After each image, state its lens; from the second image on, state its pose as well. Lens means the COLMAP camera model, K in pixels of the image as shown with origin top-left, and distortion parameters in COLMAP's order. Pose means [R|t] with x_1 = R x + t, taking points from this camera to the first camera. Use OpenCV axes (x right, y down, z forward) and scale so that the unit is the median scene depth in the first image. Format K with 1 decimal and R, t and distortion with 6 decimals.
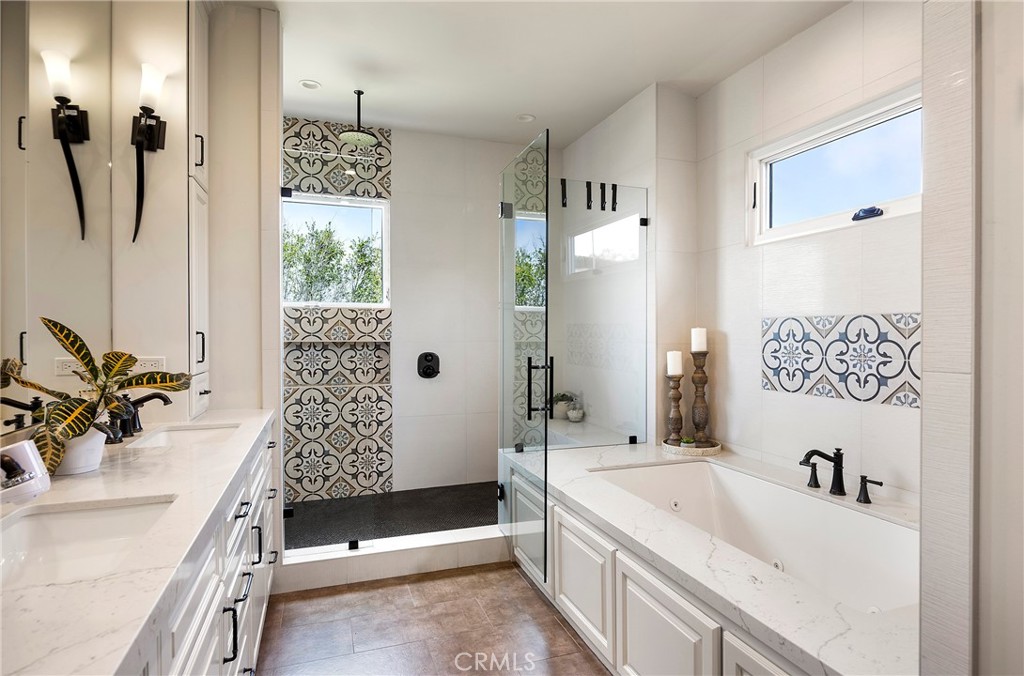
lens RADIAL K [[529.3, 0, 512.0], [0, 529.3, 338.0], [0, 0, 1]] dist [-0.003618, -0.000012]
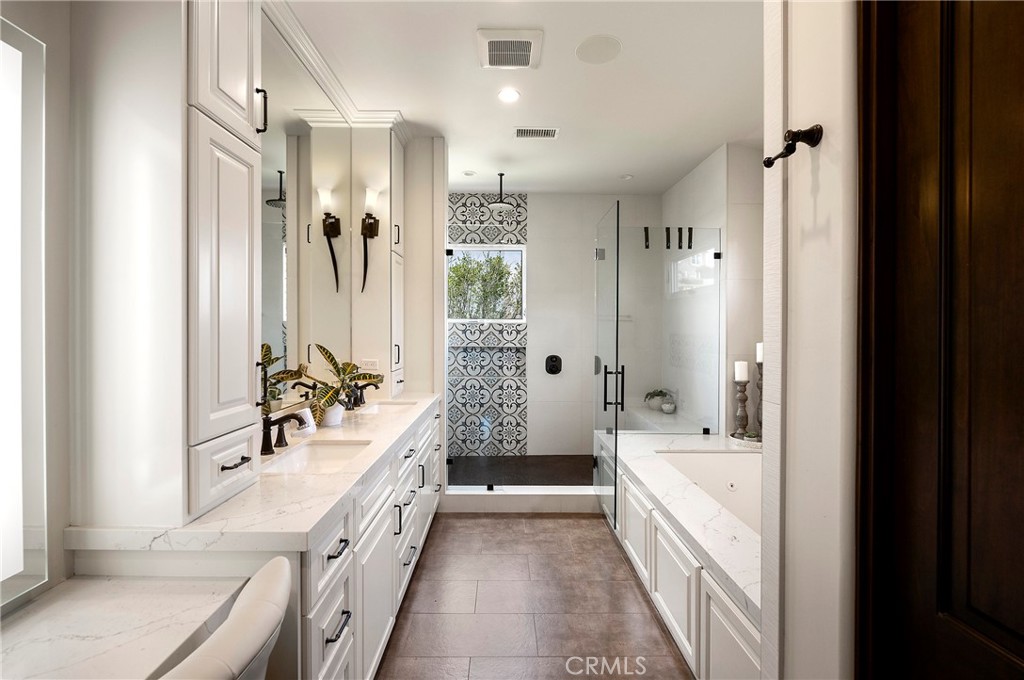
lens RADIAL K [[431.1, 0, 512.0], [0, 431.1, 340.0], [0, 0, 1]] dist [0.000453, -0.000007]
pose [[0.950420, 0.011733, -0.310748, 0.088762], [-0.008909, 0.999905, 0.010505, -0.023722], [0.310841, -0.007216, 0.950434, -0.086434]]
